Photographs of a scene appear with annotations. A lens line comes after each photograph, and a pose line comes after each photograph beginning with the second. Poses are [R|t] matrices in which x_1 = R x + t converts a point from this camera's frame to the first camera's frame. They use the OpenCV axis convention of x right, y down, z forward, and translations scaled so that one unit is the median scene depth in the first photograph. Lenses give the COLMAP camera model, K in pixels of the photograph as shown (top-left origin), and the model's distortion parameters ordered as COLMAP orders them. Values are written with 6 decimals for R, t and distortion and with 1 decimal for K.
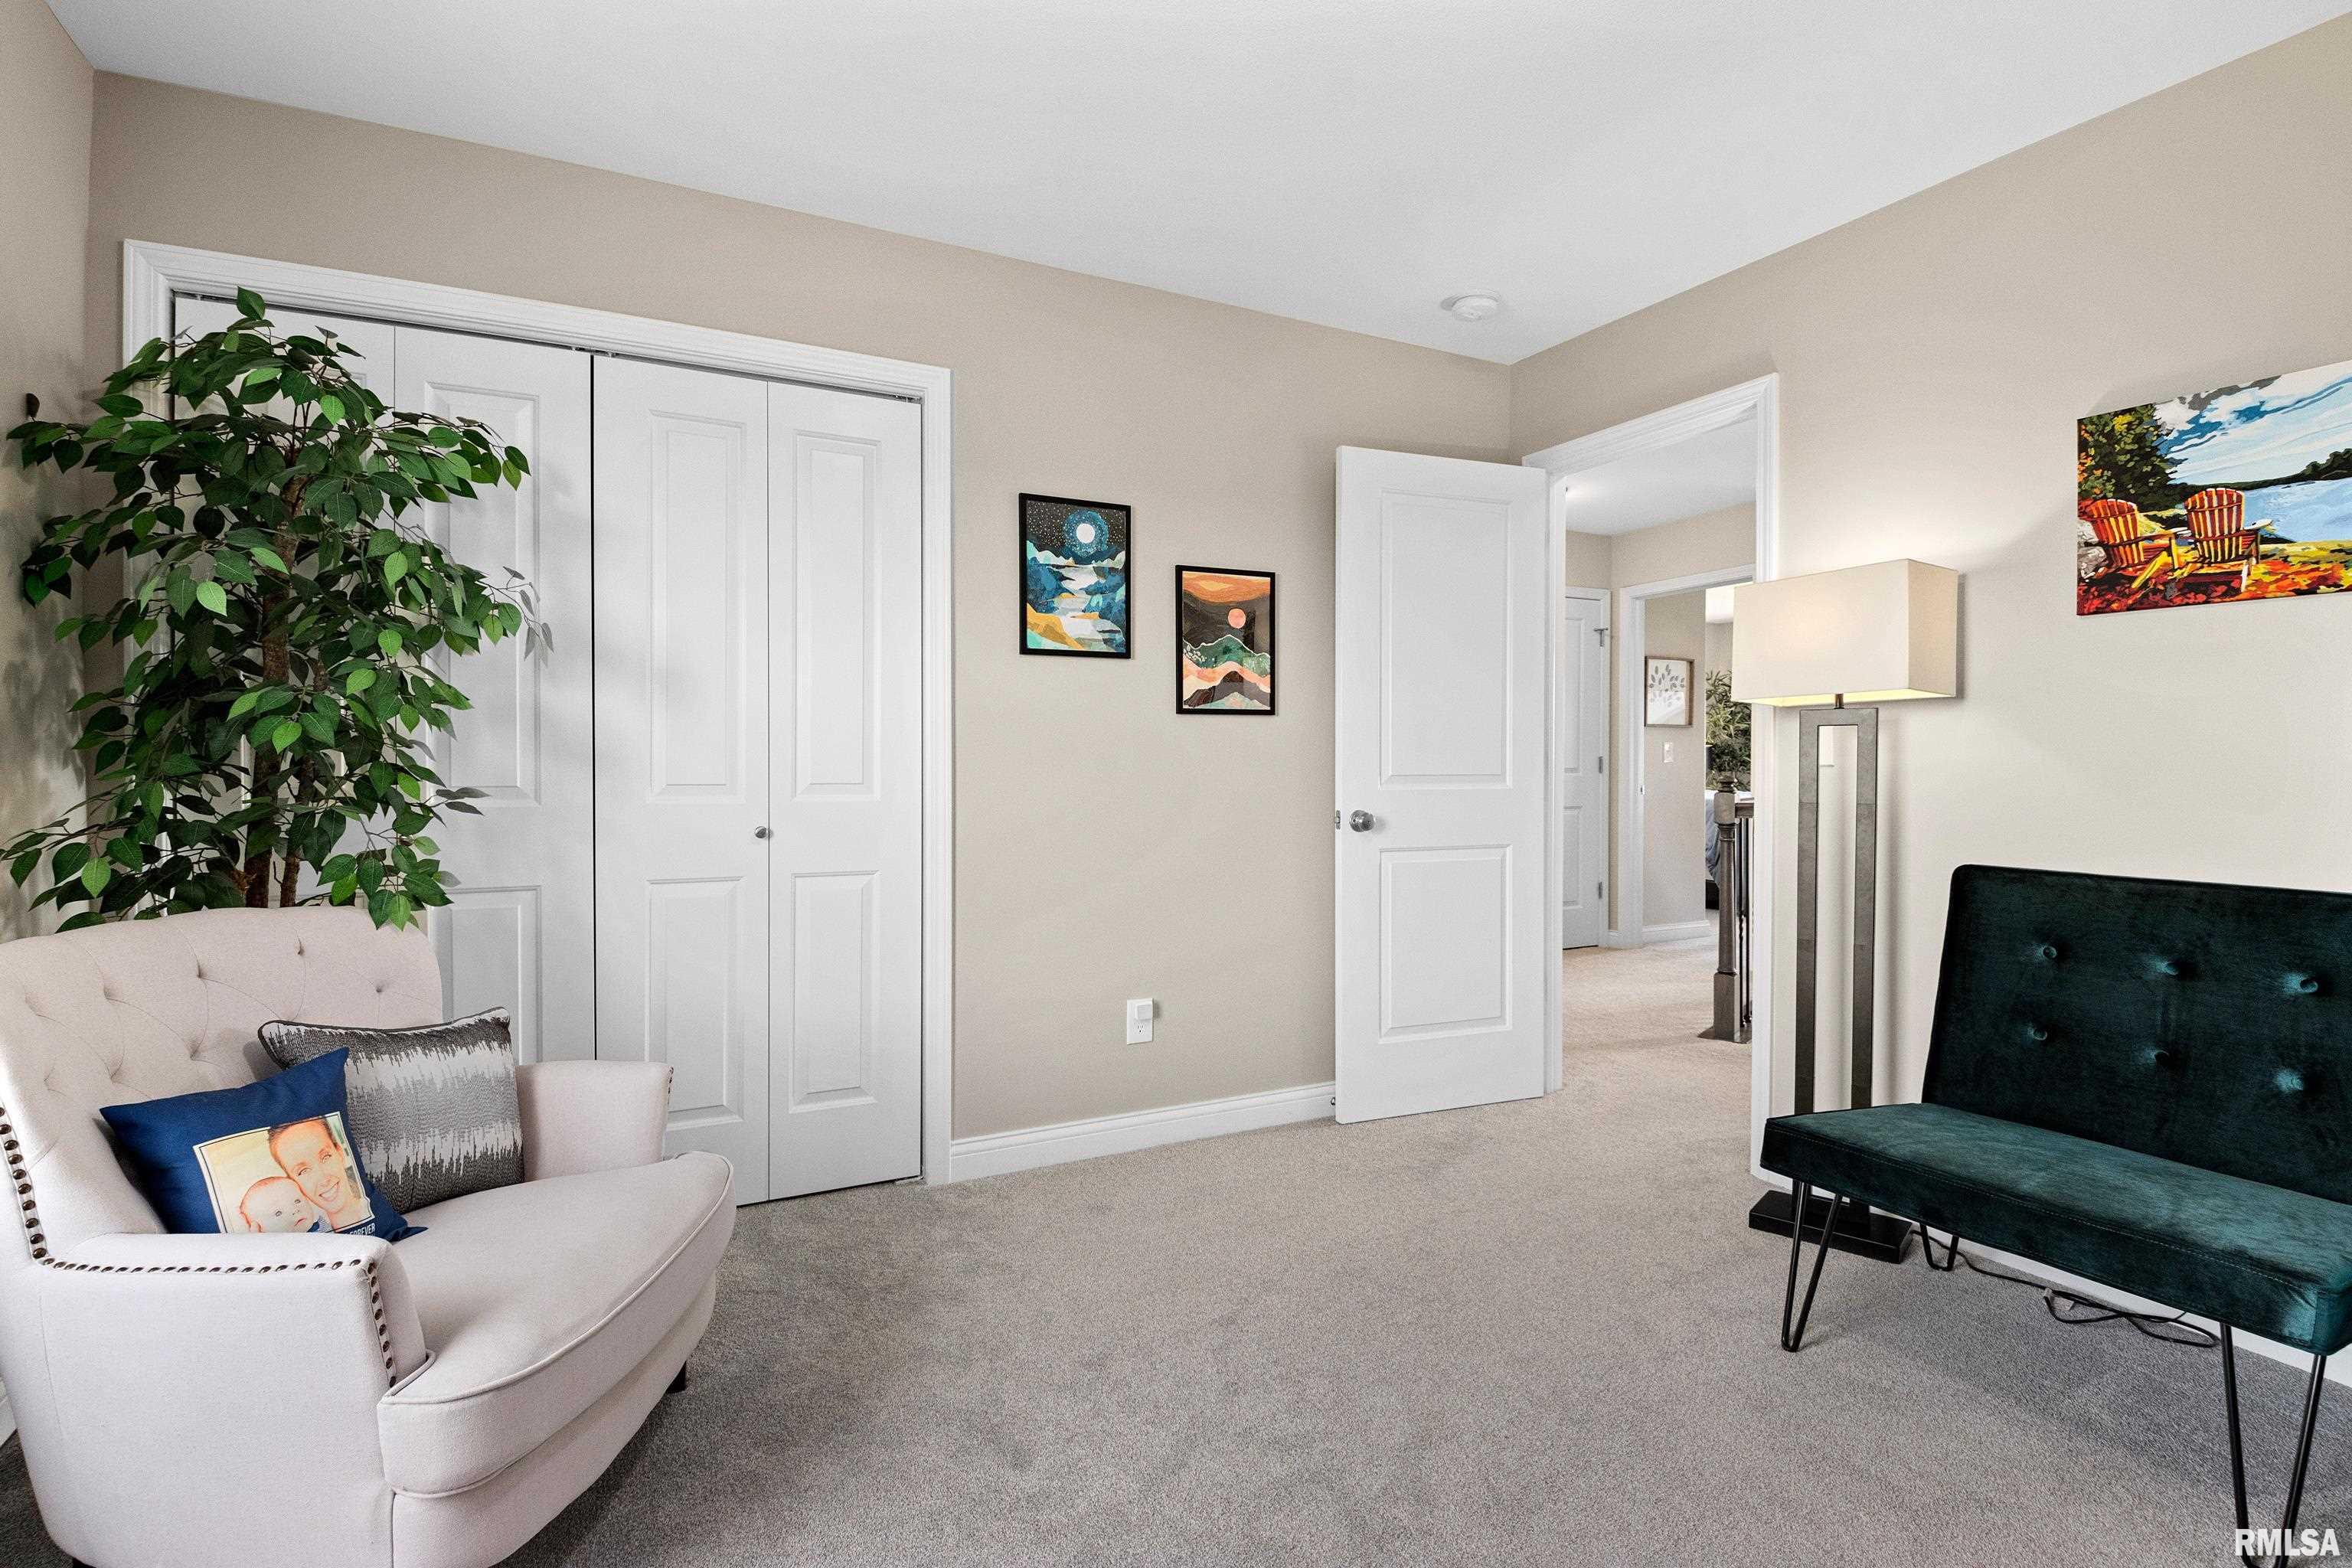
lens RADIAL K [[1109.4, 0, 1164.2], [0, 1109.4, 772.5], [0, 0, 1]] dist [0.010611, -0.002961]
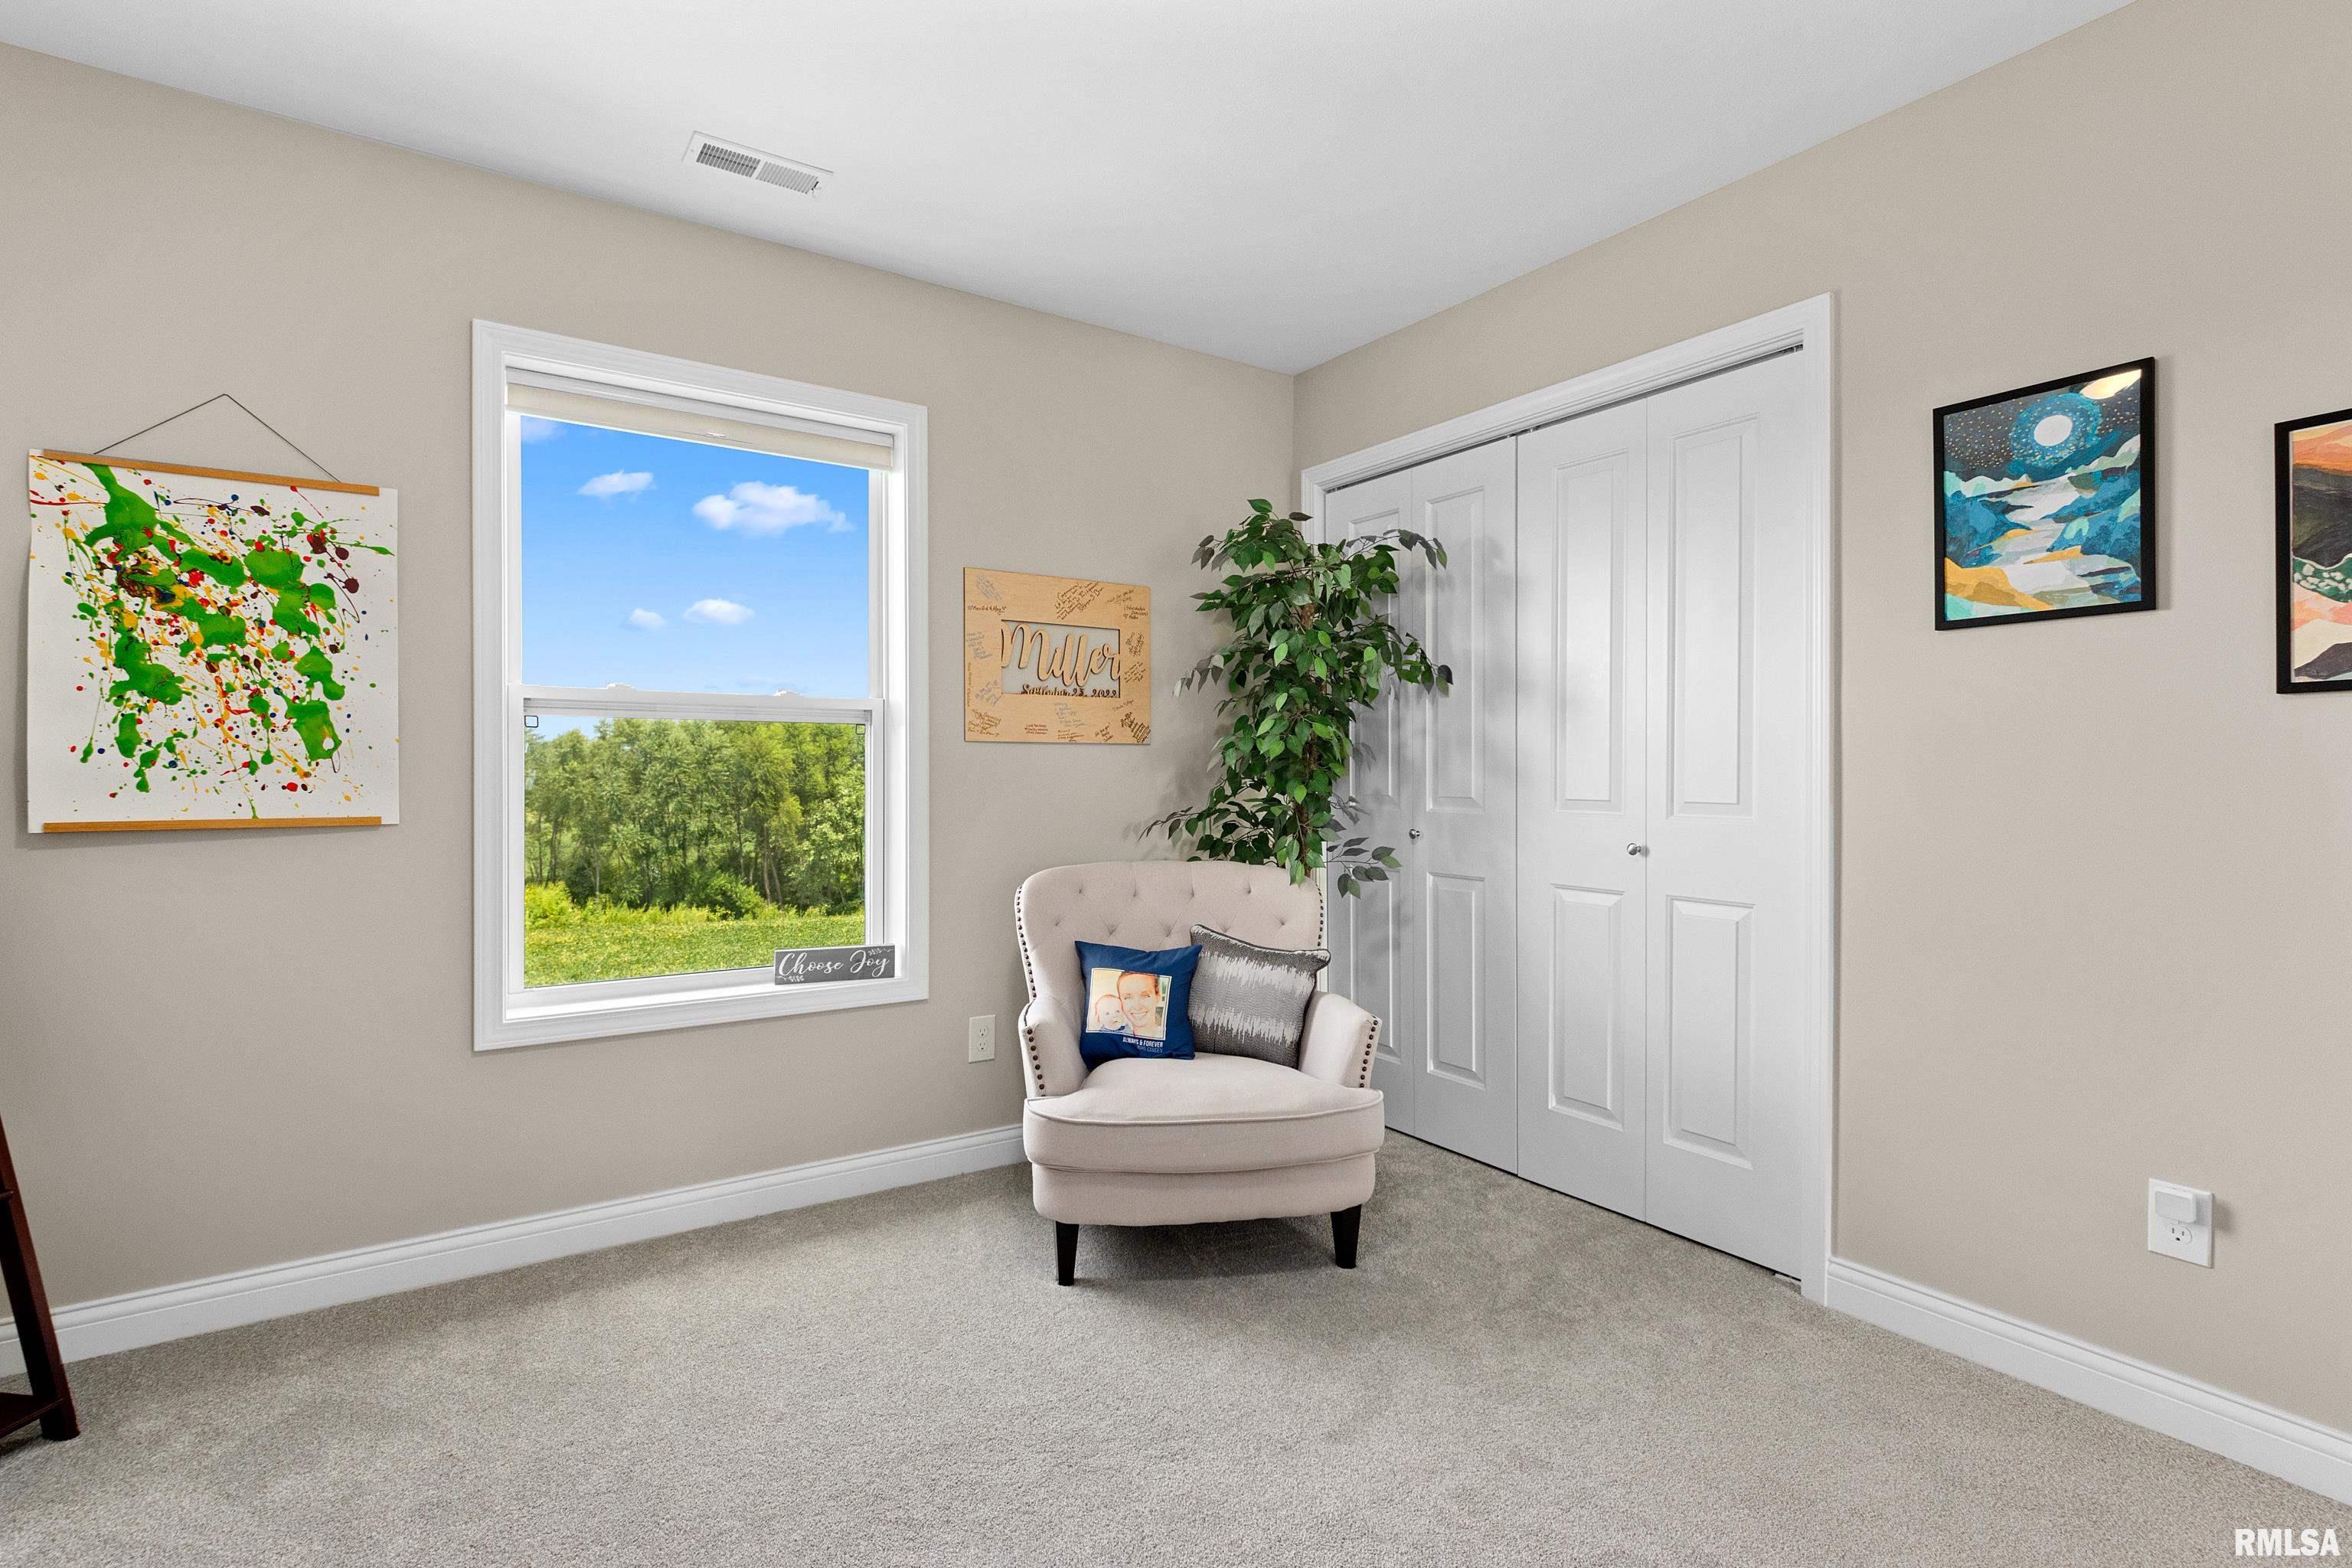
lens RADIAL K [[1109.4, 0, 1145.0], [0, 1109.4, 775.4], [0, 0, 1]] dist [0.010611, -0.002961]
pose [[0.113717, -0.000349, -0.993513, 0.525707], [-0.012544, 0.999920, -0.001787, -0.004634], [0.993434, 0.012666, 0.113703, 0.401446]]
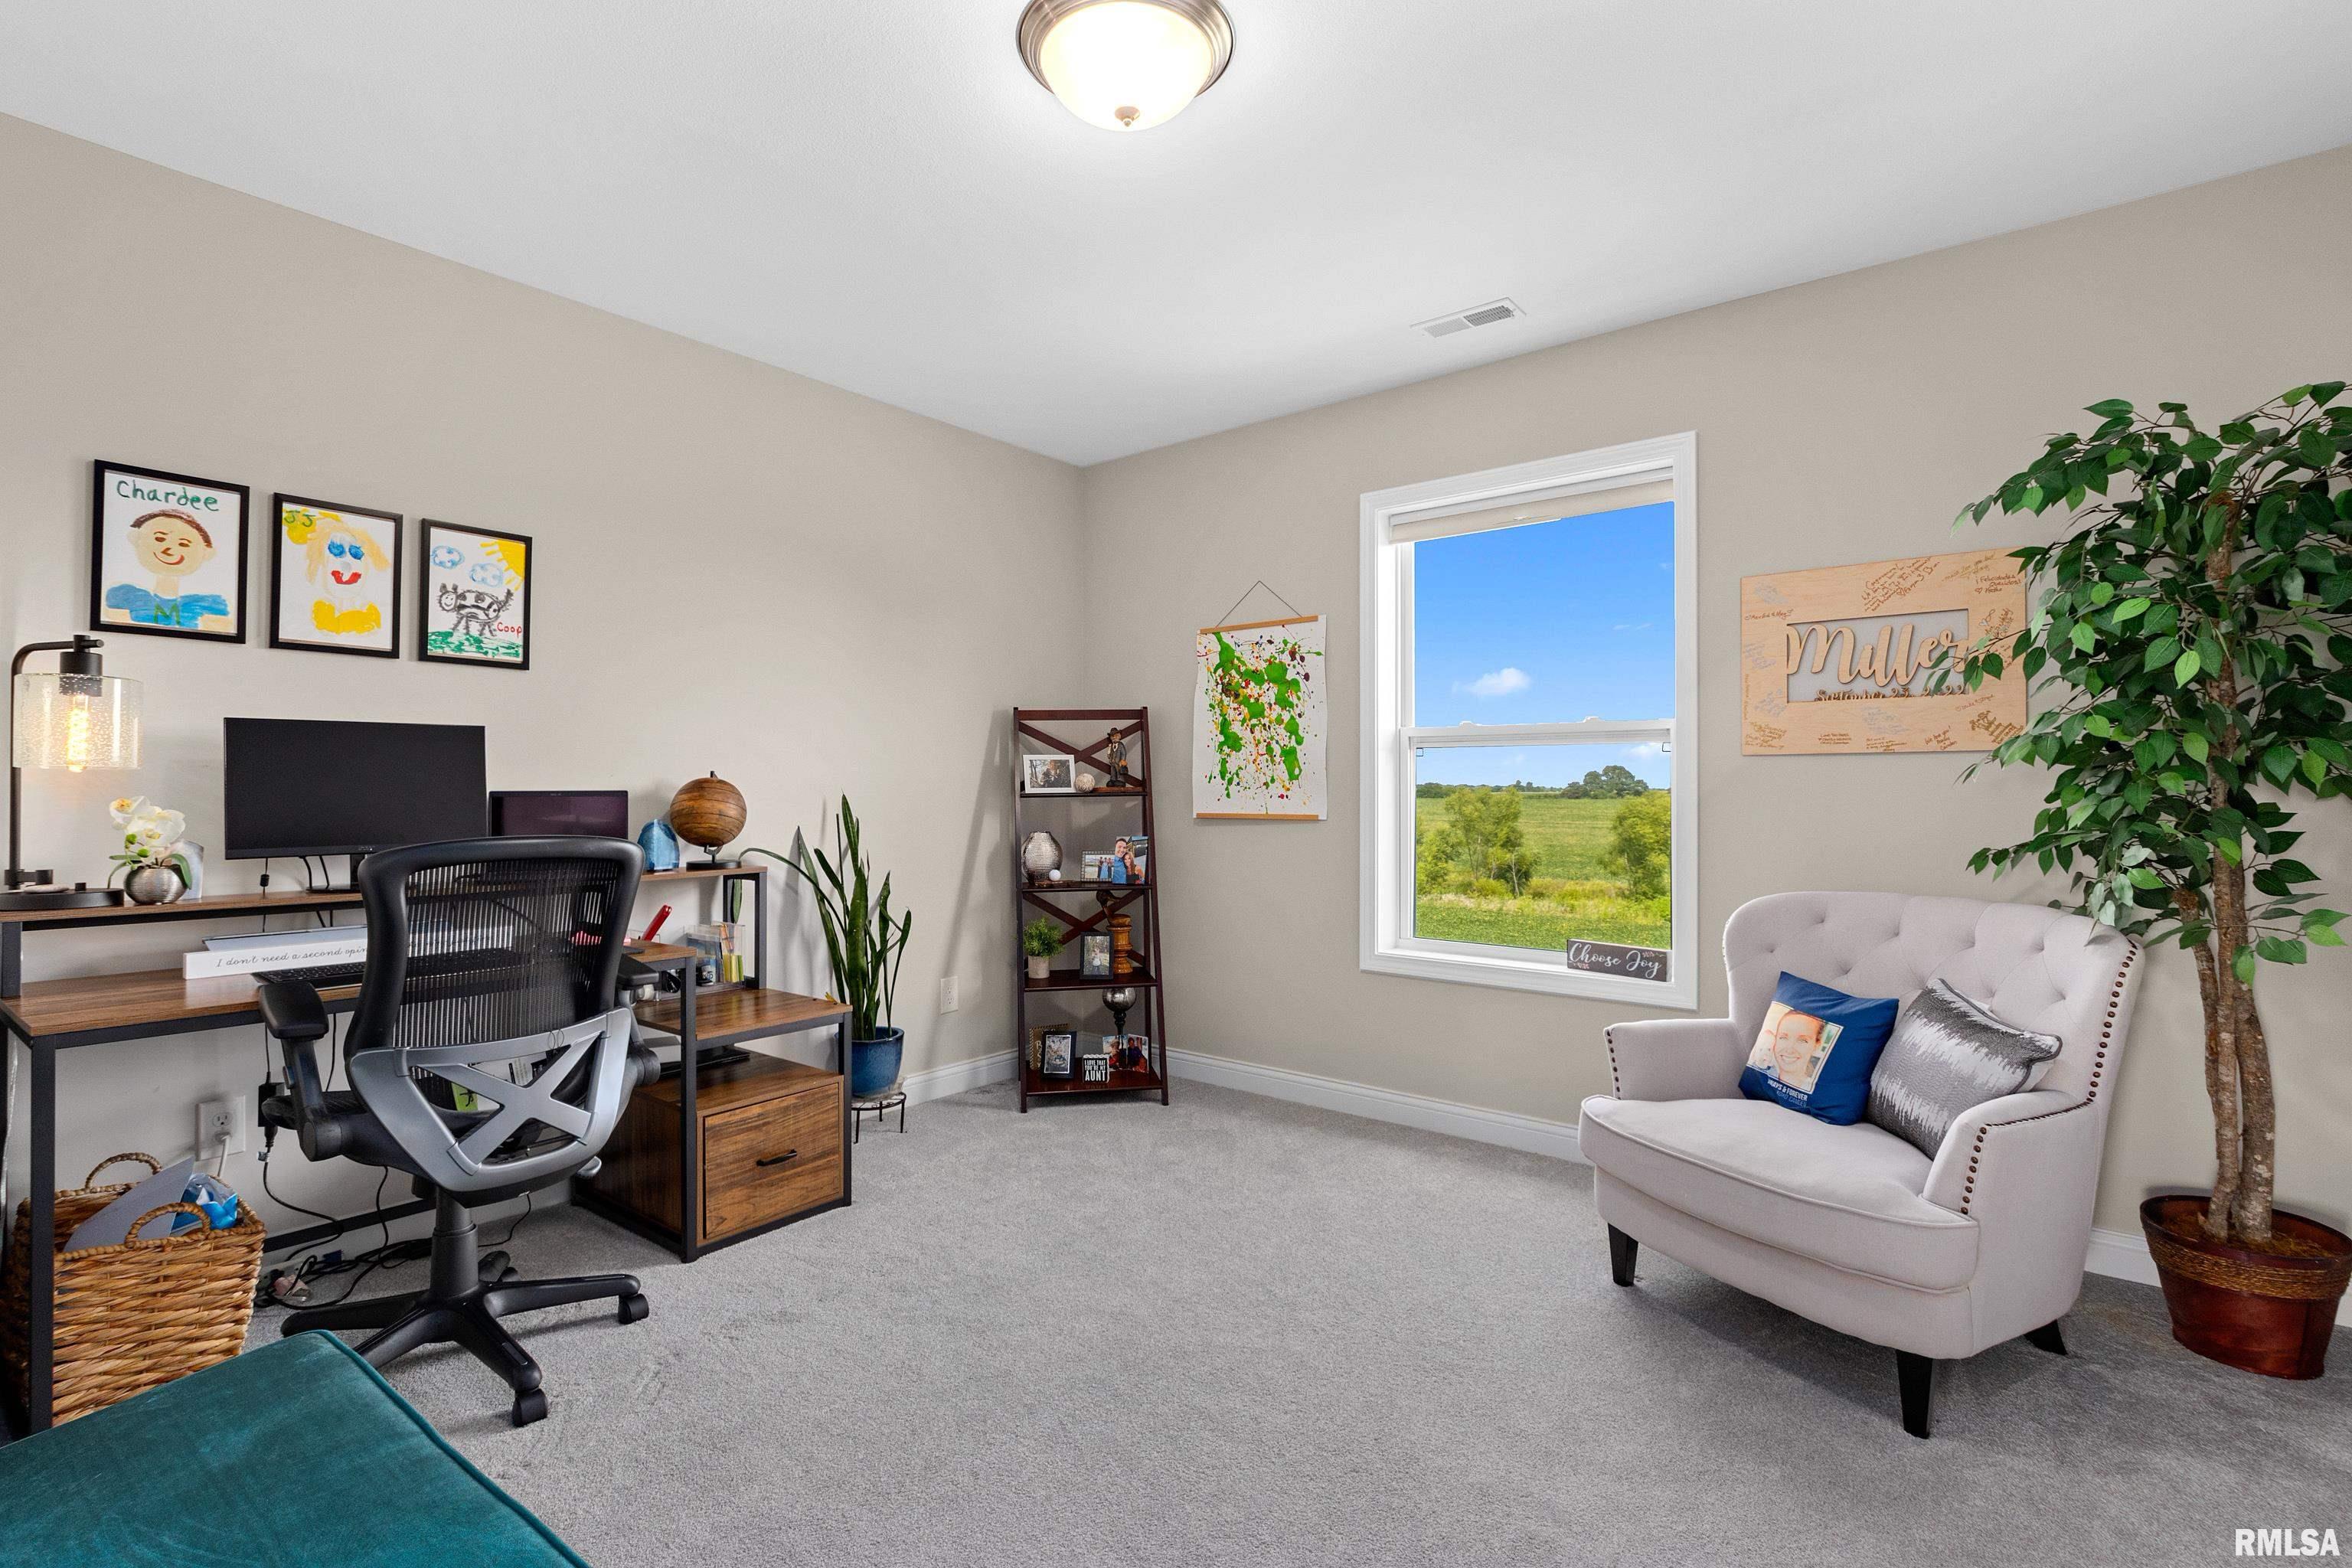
lens RADIAL K [[1109.4, 0, 1166.6], [0, 1109.4, 774.4], [0, 0, 1]] dist [0.010611, -0.002961]
pose [[-0.913012, -0.005260, -0.407899, 0.371455], [-0.005443, 0.999985, -0.000711, -0.015275], [0.407896, 0.001571, -0.913027, 1.058186]]
